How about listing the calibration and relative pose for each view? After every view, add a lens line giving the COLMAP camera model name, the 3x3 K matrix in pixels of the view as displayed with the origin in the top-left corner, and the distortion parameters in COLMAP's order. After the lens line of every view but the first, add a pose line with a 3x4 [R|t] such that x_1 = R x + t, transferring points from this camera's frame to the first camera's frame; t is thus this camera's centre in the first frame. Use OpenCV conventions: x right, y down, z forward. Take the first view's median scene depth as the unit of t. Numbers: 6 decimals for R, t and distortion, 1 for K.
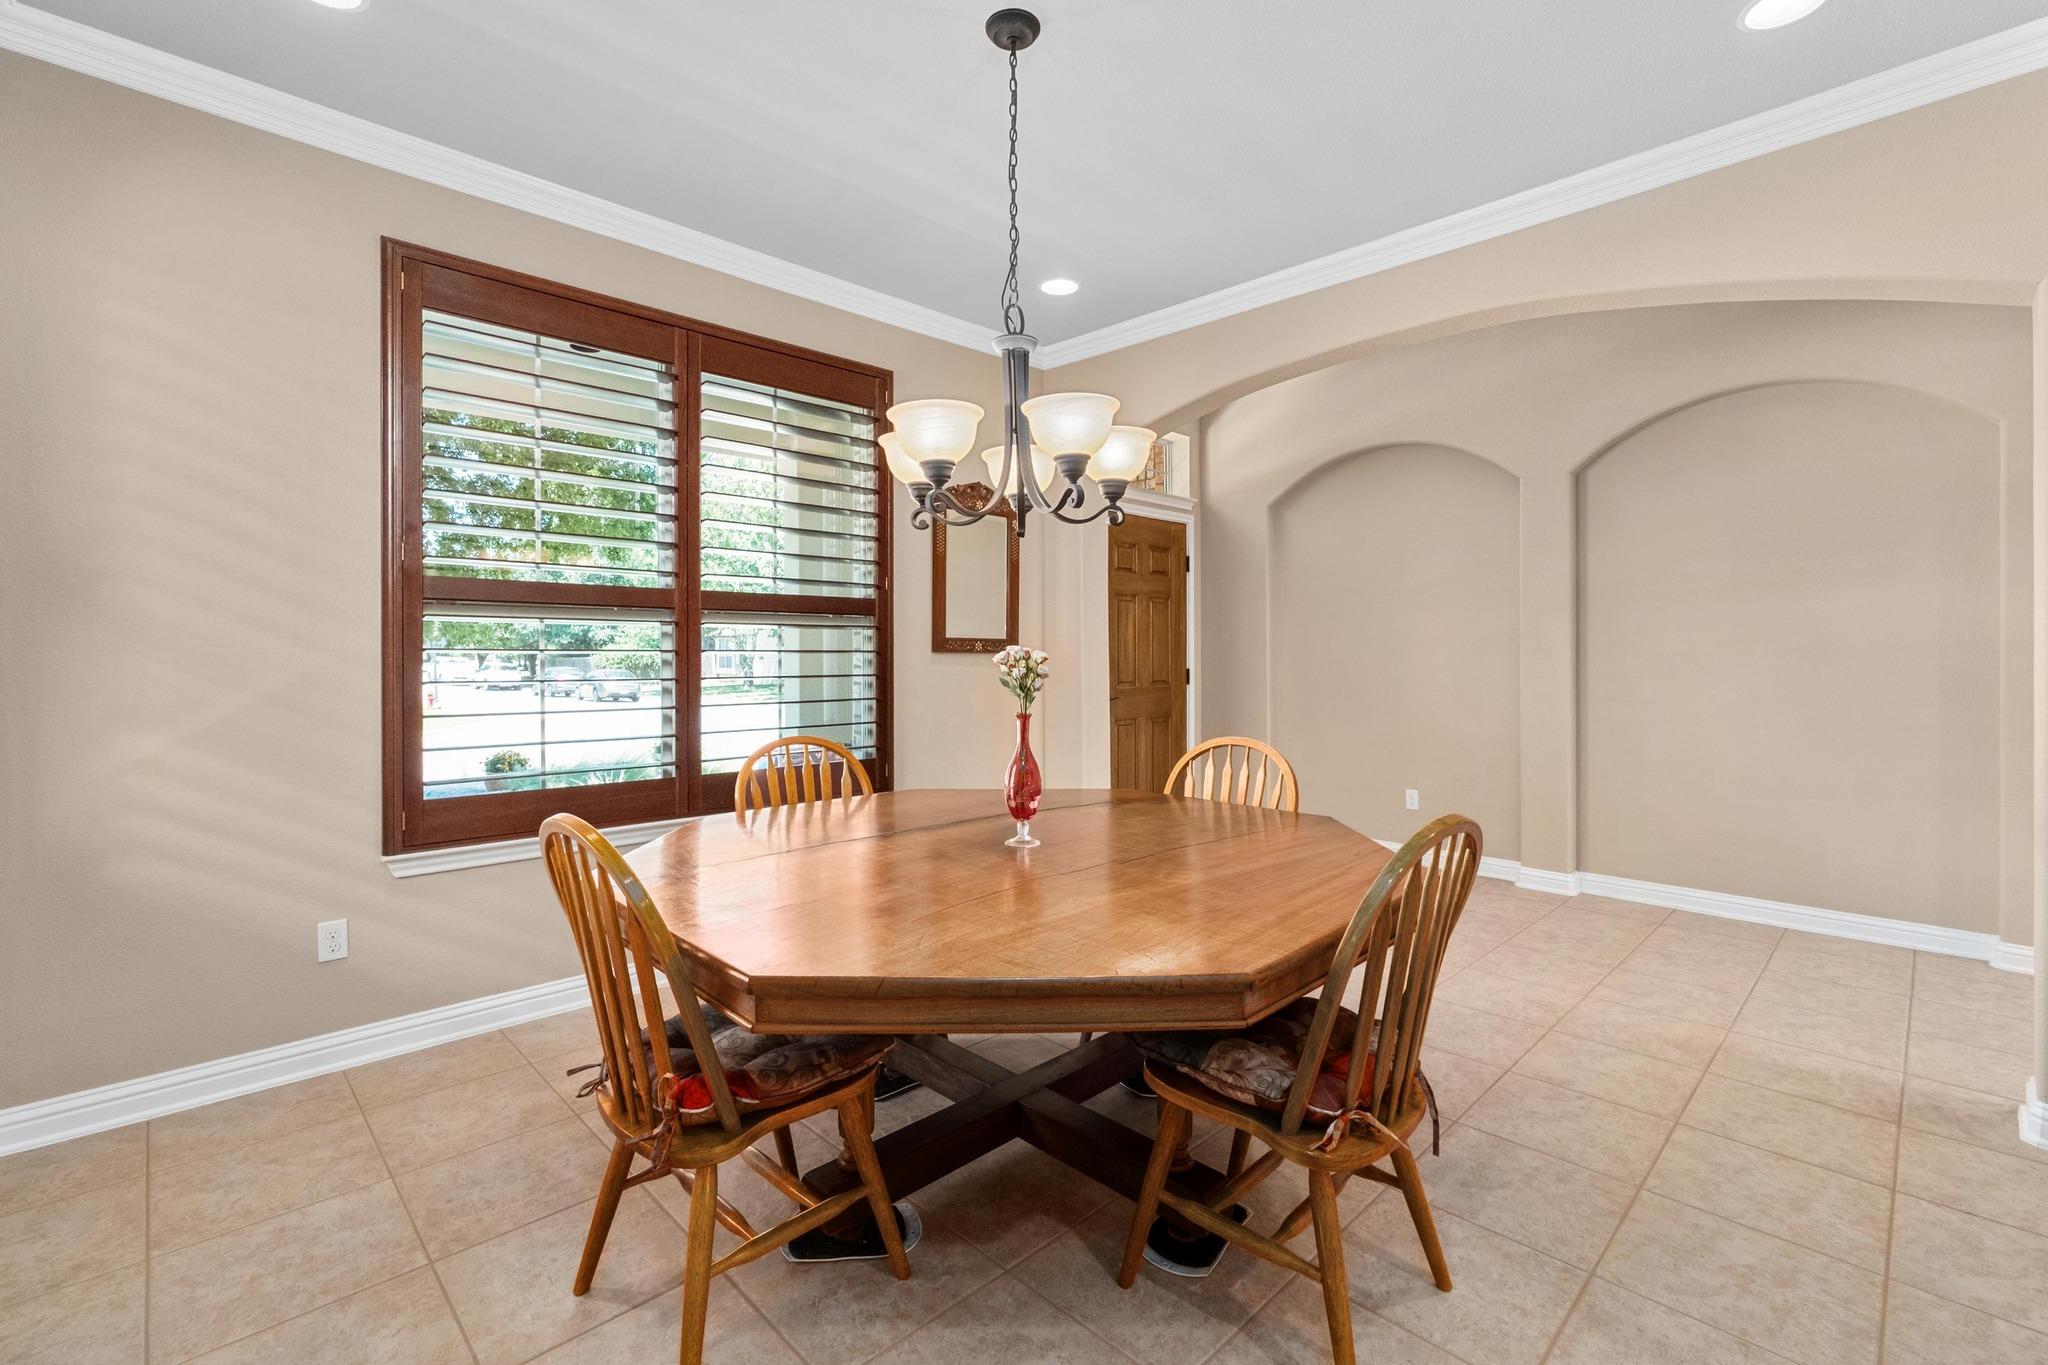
lens RADIAL K [[910.0, 0, 1030.6], [0, 910.0, 647.0], [0, 0, 1]] dist [-0.003731, -0.000730]
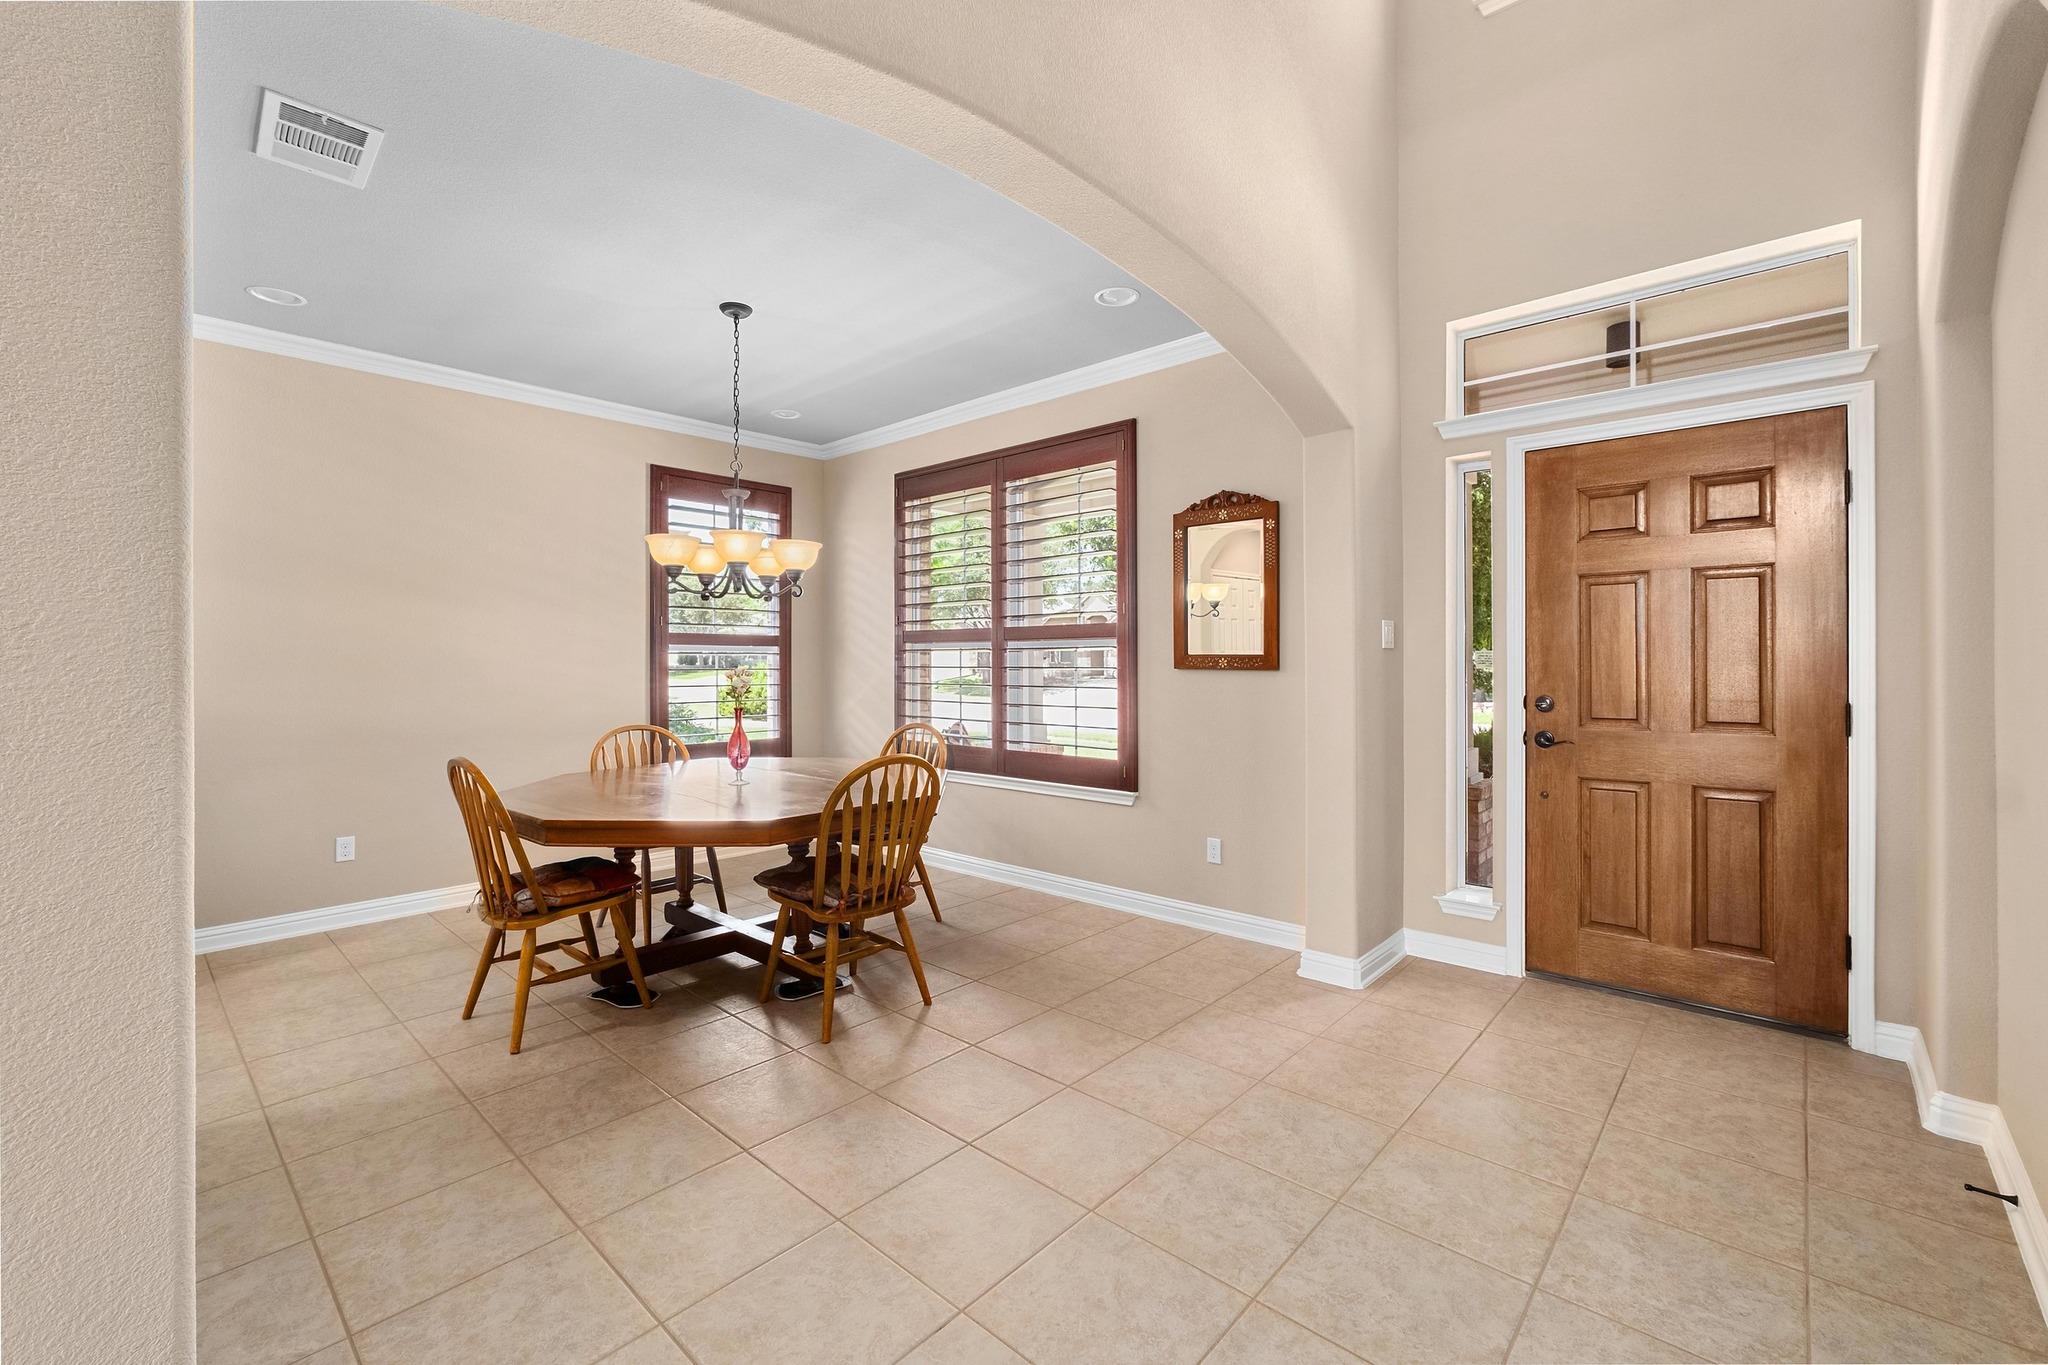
lens RADIAL K [[879.0, 0, 1023.1], [0, 879.0, 657.5], [0, 0, 1]] dist [-0.001316, -0.000314]
pose [[0.030766, -0.001762, -0.999525, 1.520030], [0.007691, 0.999969, -0.001526, -0.012246], [0.999497, -0.007640, 0.030779, 1.365045]]
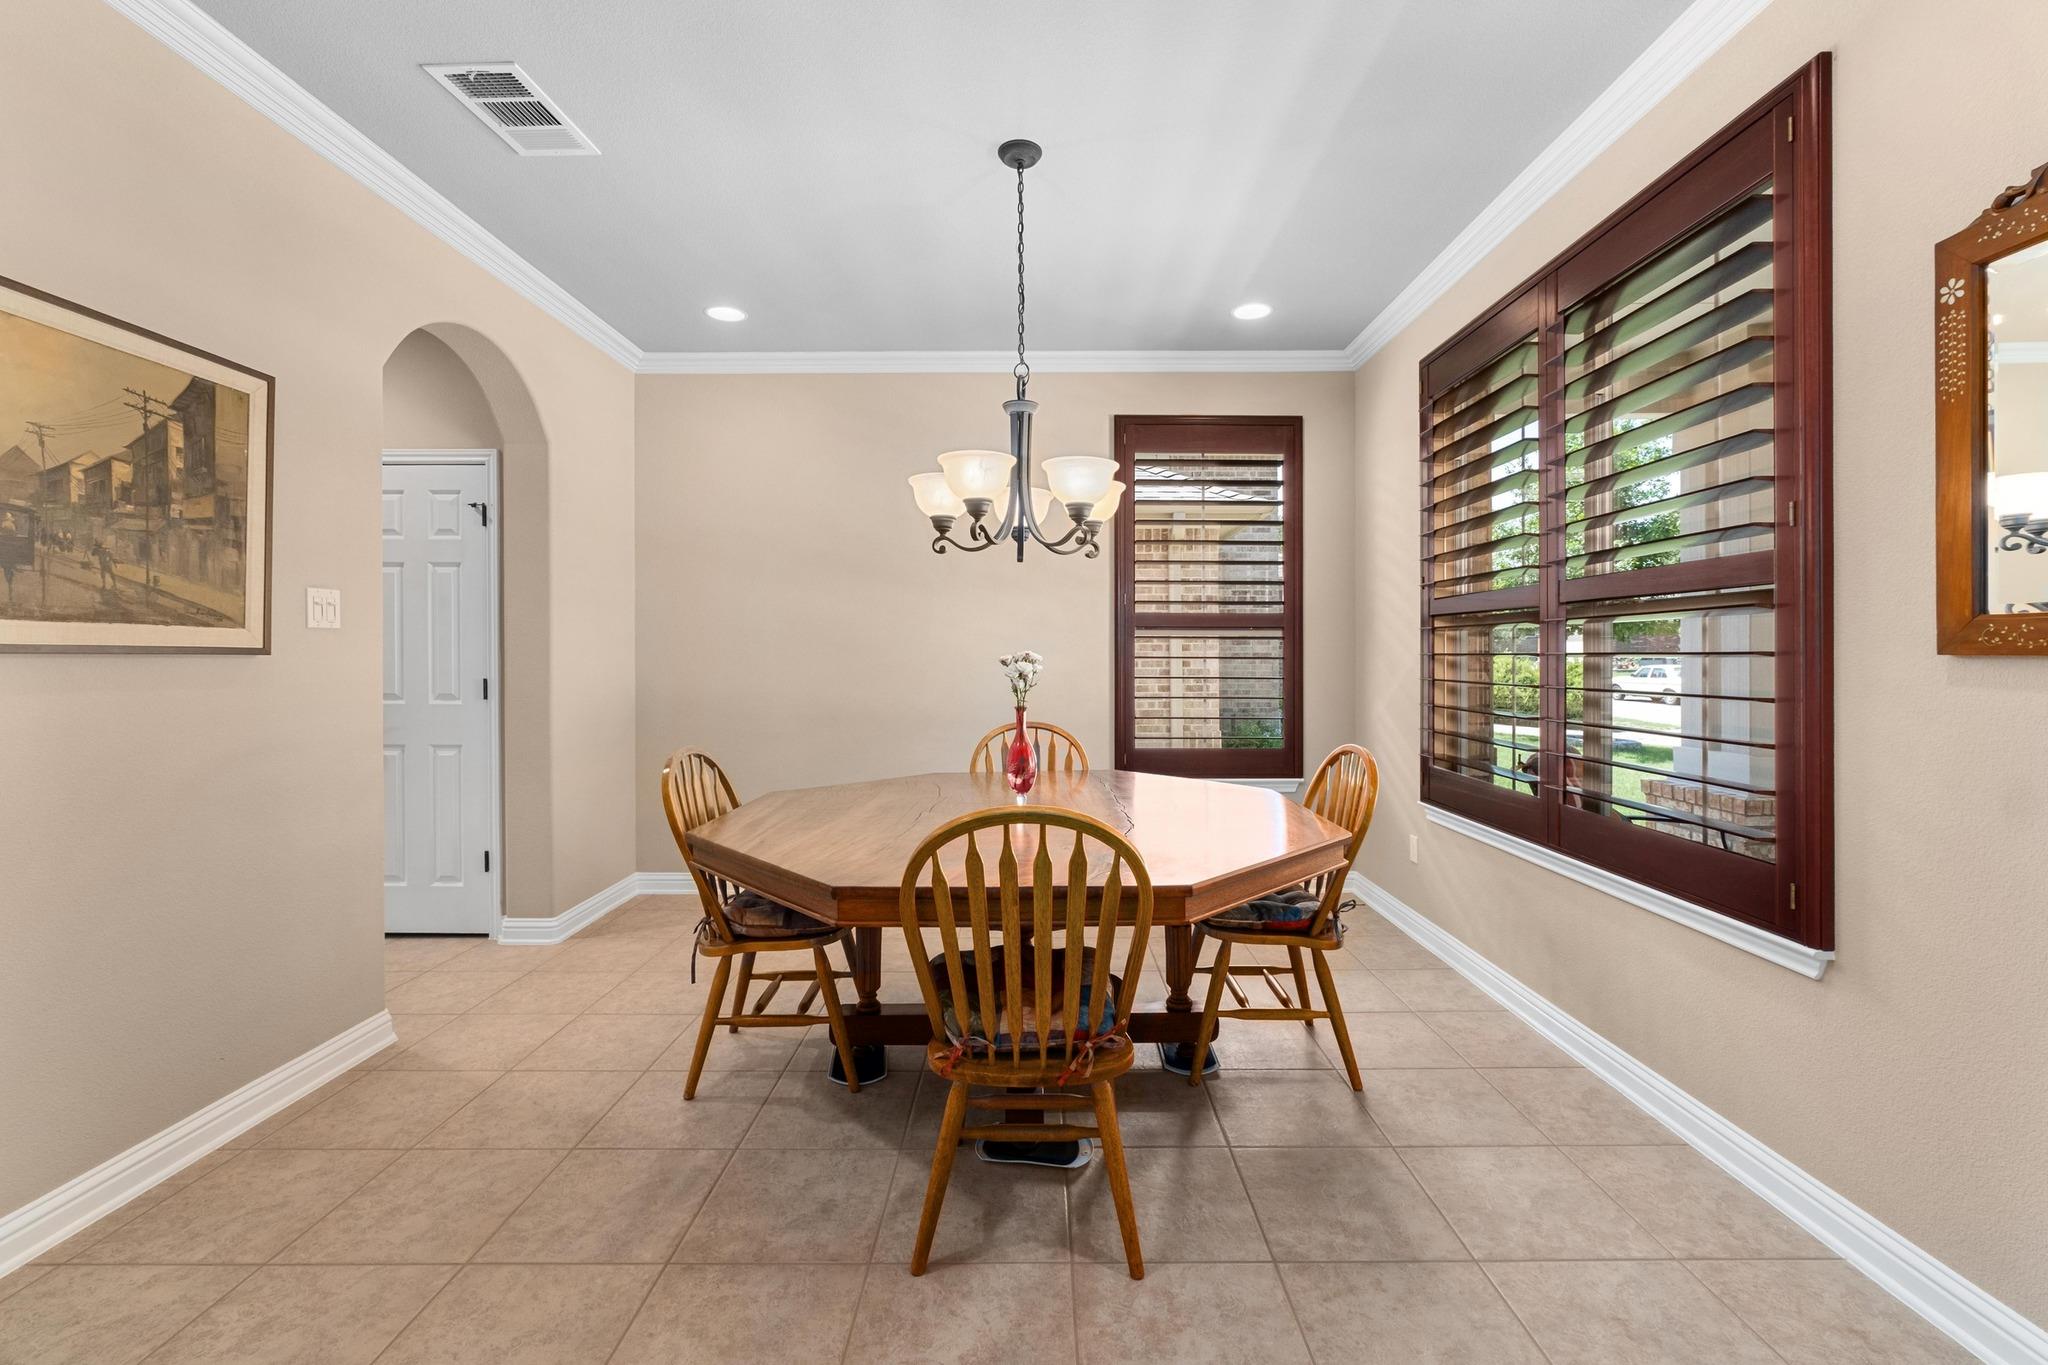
lens RADIAL K [[879.0, 0, 1023.1], [0, 879.0, 657.5], [0, 0, 1]] dist [-0.001316, -0.000314]
pose [[-0.716590, 0.002231, -0.697491, 0.751680], [0.004478, 0.999989, -0.001402, 0.010109], [0.697480, -0.004128, -0.716592, 1.703241]]
